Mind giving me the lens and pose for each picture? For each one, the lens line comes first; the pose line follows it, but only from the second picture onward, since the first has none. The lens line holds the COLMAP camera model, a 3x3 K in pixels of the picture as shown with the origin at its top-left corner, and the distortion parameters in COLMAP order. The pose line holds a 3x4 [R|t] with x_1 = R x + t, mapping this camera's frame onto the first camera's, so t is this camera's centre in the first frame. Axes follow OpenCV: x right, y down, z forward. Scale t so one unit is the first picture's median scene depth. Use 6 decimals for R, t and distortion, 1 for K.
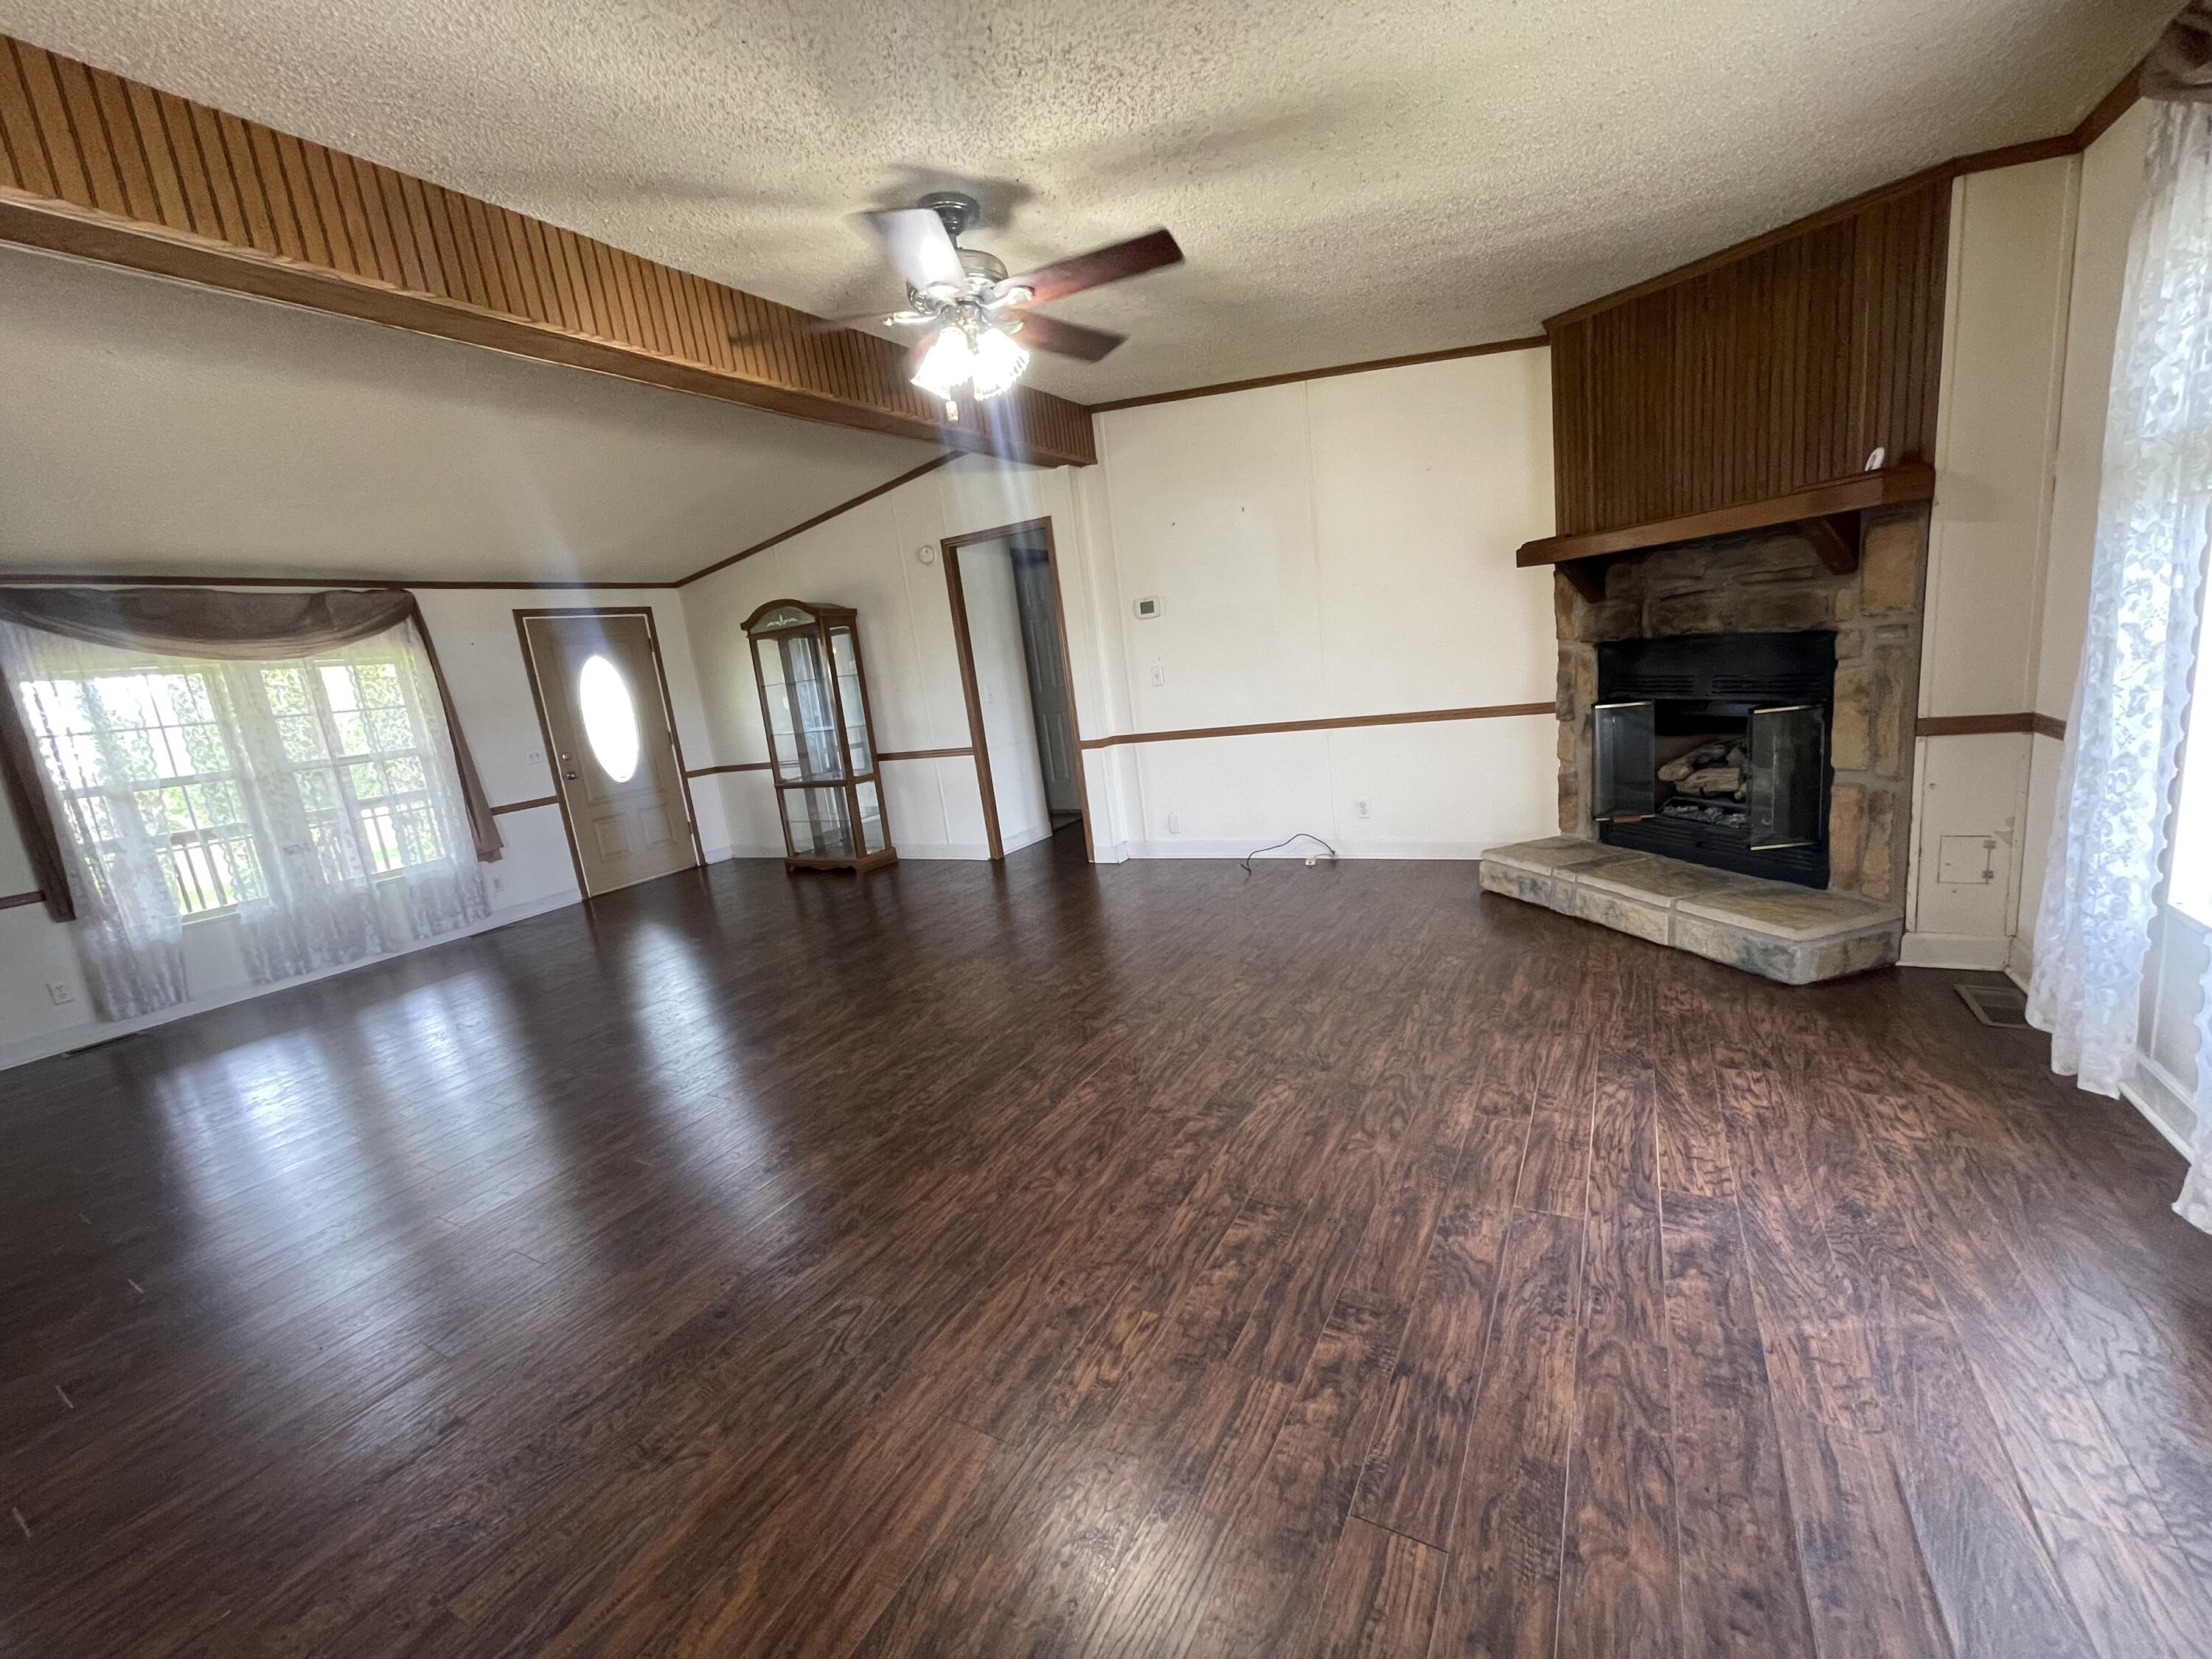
lens RADIAL K [[888.7, 0, 1087.4], [0, 888.7, 841.5], [0, 0, 1]] dist [-0.001218, 0.001174]
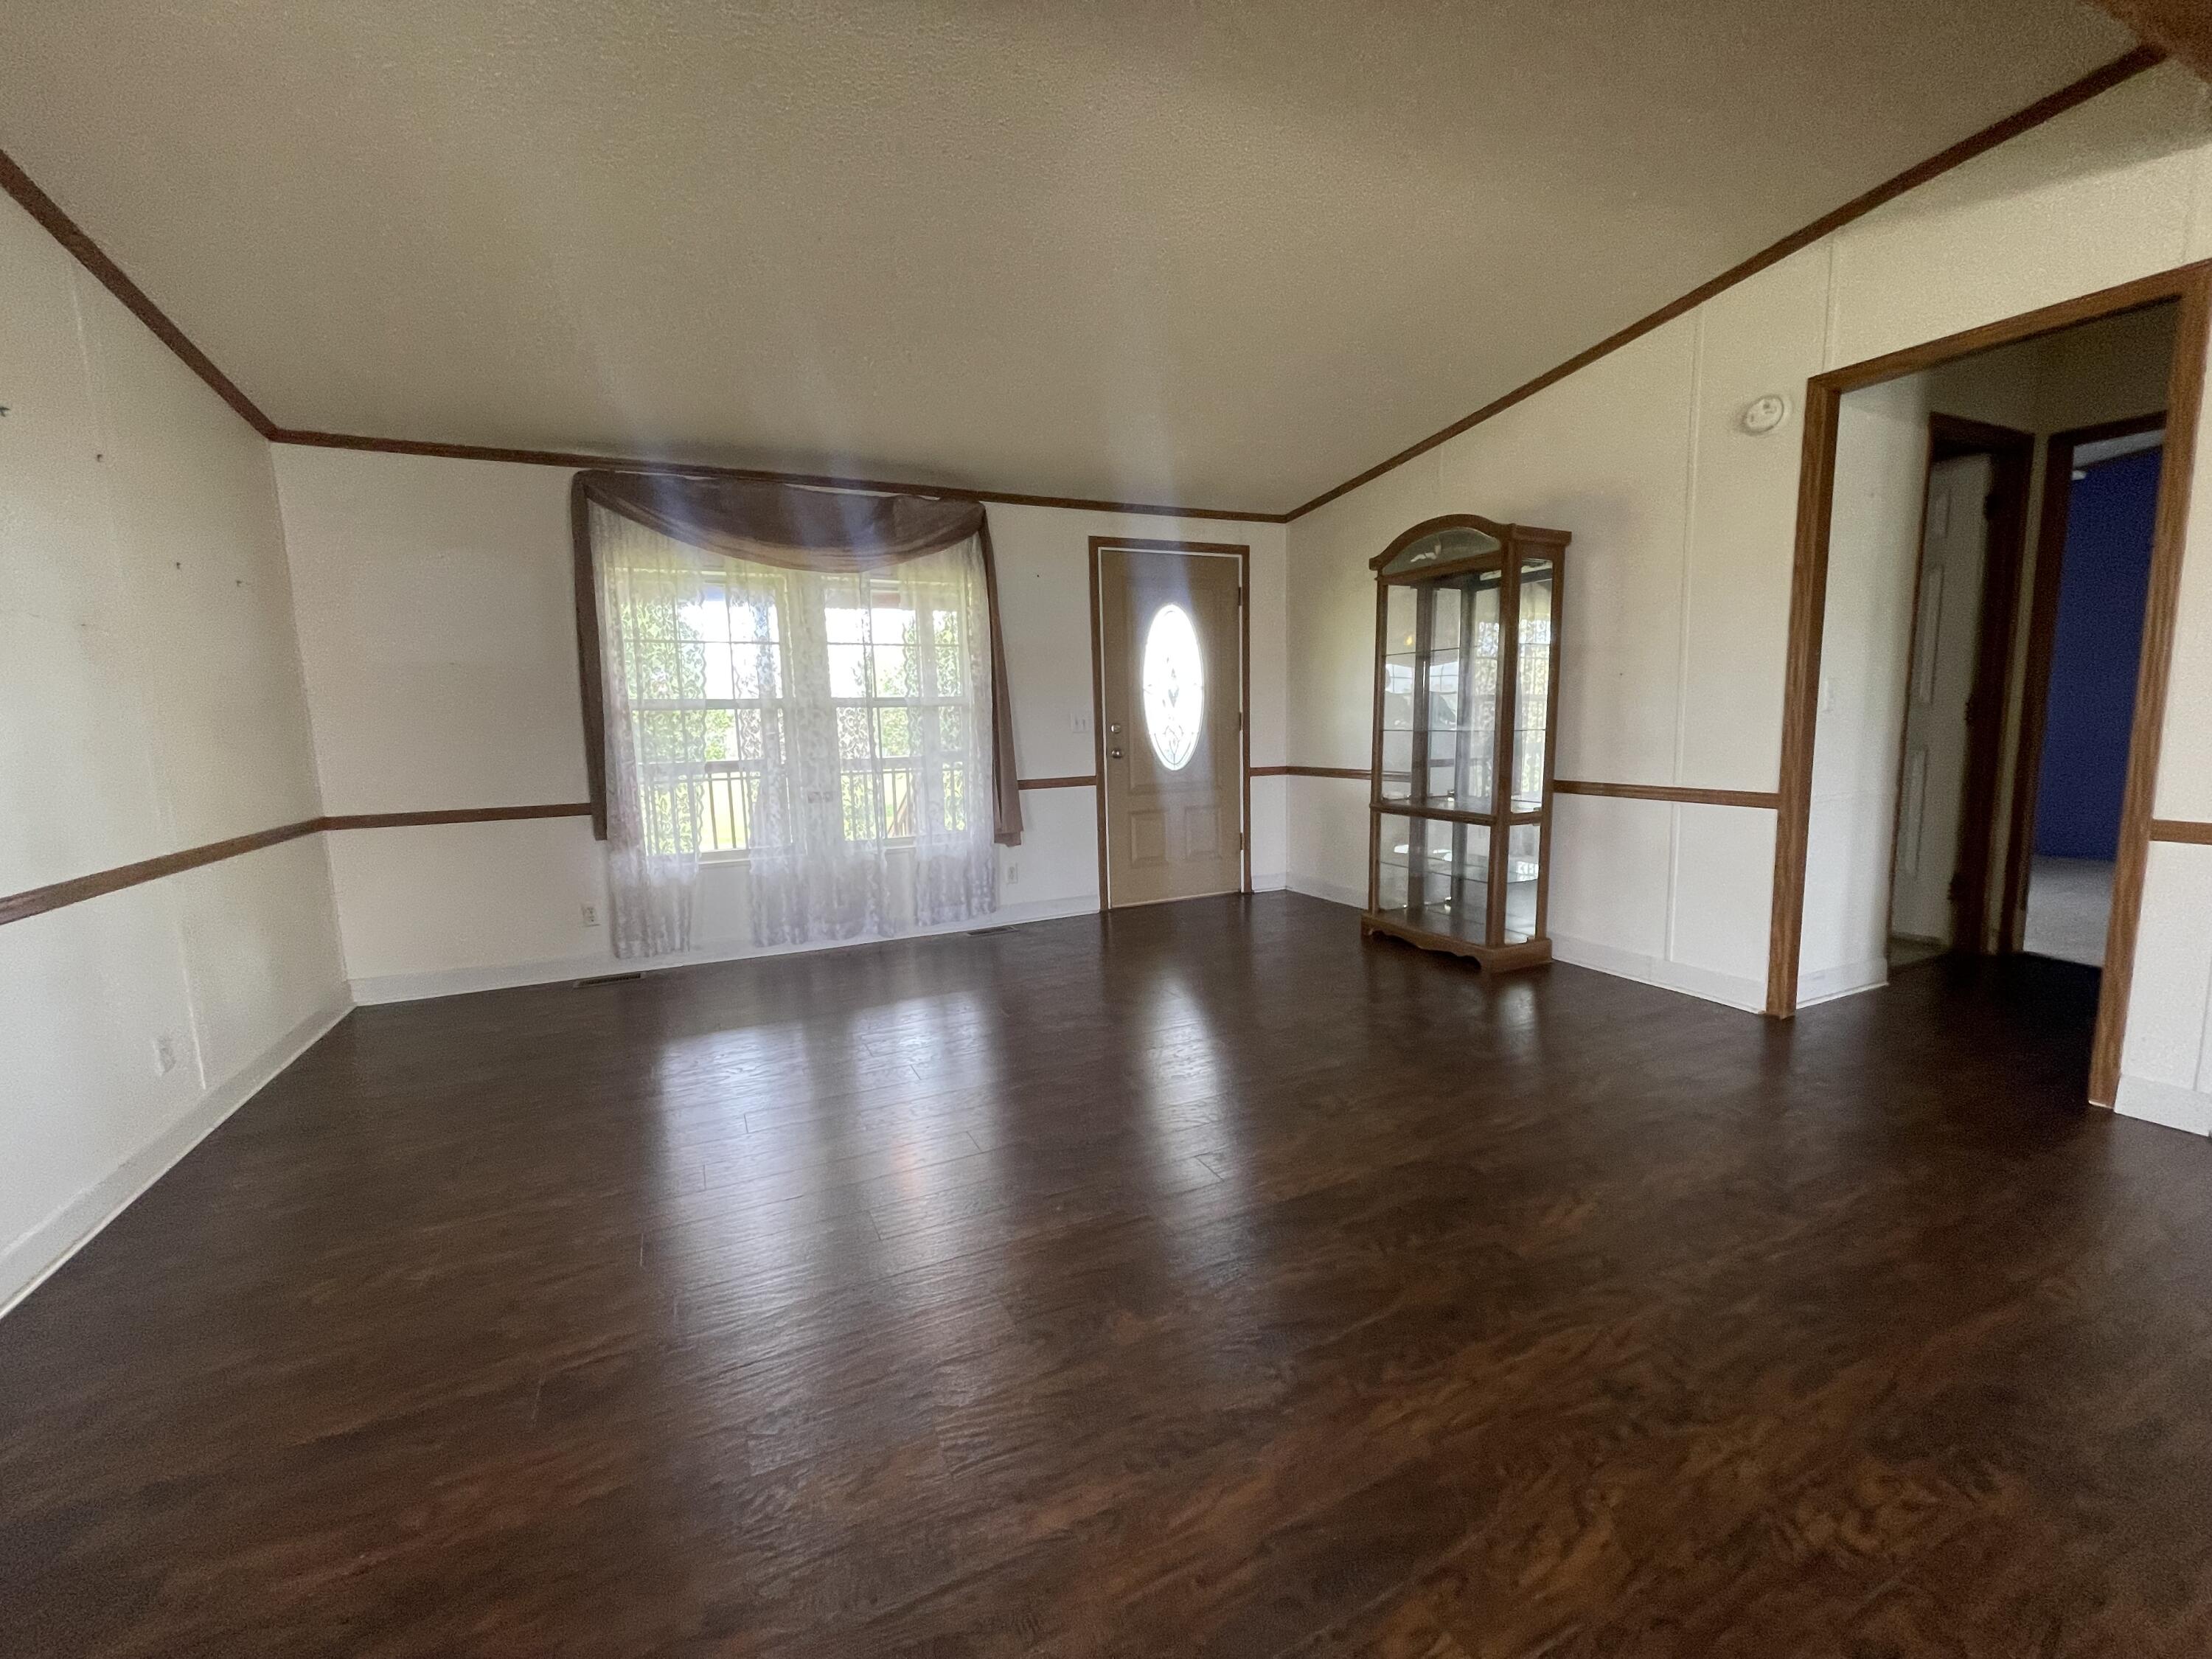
lens RADIAL K [[888.7, 0, 1097.9], [0, 888.7, 826.1], [0, 0, 1]] dist [-0.001218, 0.001174]
pose [[0.824208, 0.166323, -0.541312, -0.167194], [-0.183763, 0.982721, 0.022150, -0.026575], [0.535643, 0.081216, 0.840530, 0.353562]]
